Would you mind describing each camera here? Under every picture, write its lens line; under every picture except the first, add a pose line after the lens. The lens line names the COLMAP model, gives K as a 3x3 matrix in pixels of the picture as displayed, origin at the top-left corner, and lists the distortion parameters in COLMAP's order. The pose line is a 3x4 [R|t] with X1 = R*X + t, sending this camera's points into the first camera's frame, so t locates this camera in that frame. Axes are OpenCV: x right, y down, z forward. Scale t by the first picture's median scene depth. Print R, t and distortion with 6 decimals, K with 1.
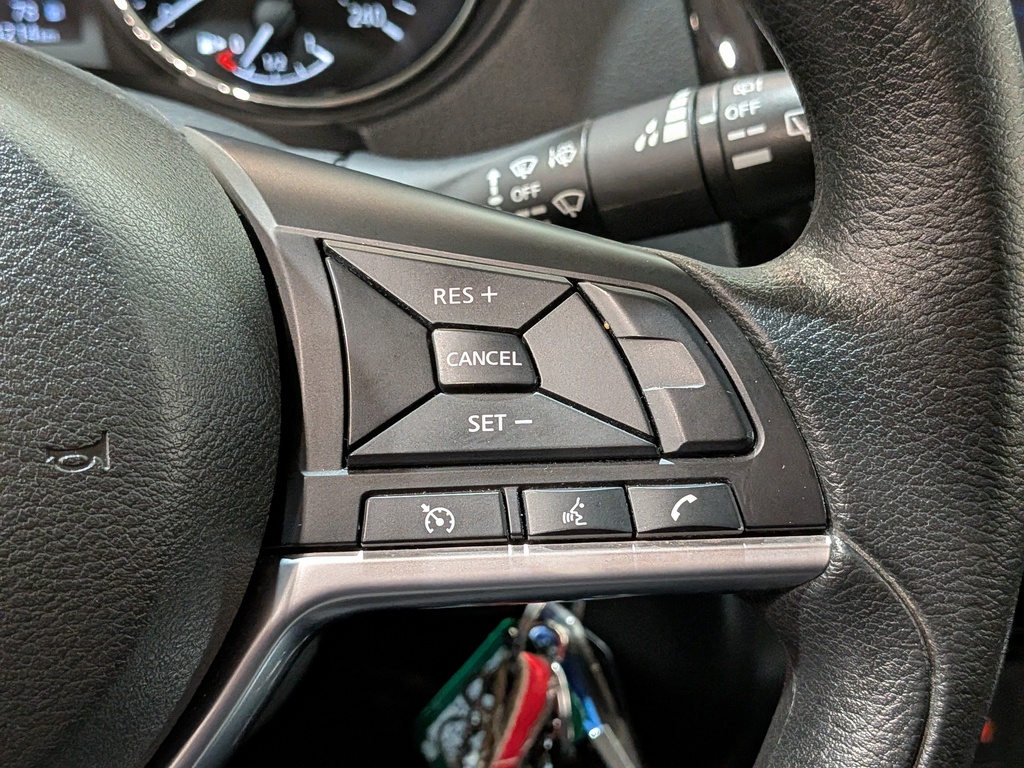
lens RADIAL K [[1396.2, 0, 515.8], [0, 1396.2, 384.6], [0, 0, 1]] dist [-0.025566, 0.000000]
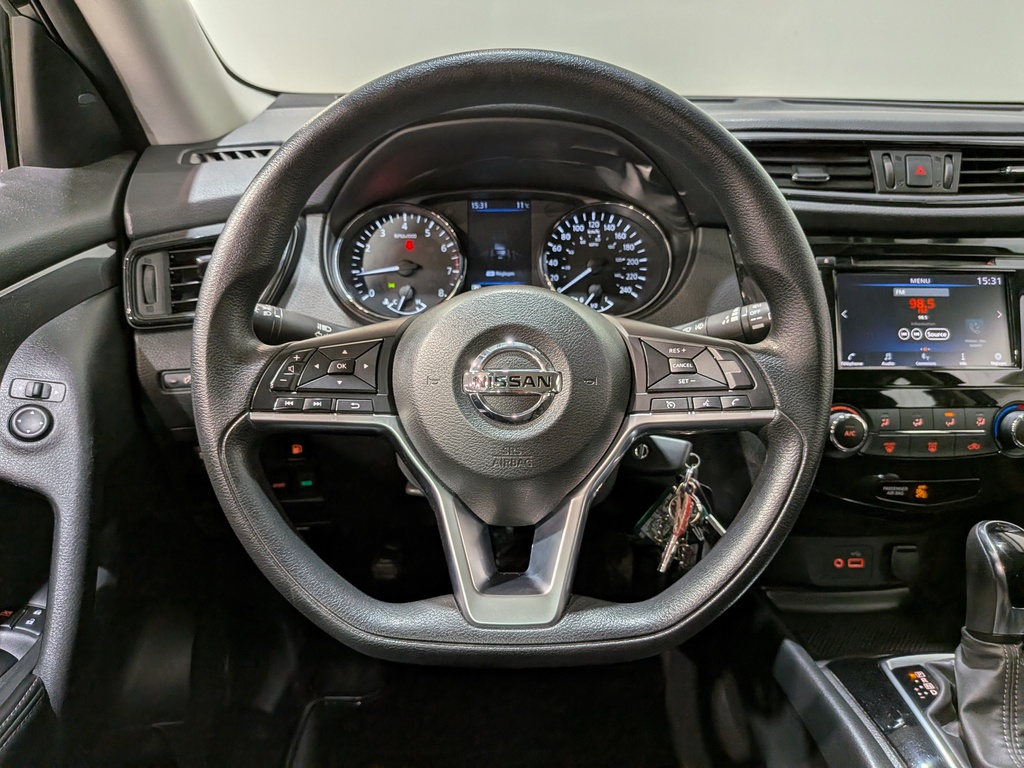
lens RADIAL K [[871.4, 0, 457.6], [0, 871.4, 400.9], [0, 0, 1]] dist [0.008615, -0.046776]
pose [[0.978816, 0.014518, -0.204225, -0.141179], [-0.046124, 0.987478, -0.150866, 0.482175], [0.199477, 0.157090, 0.967229, -1.502640]]
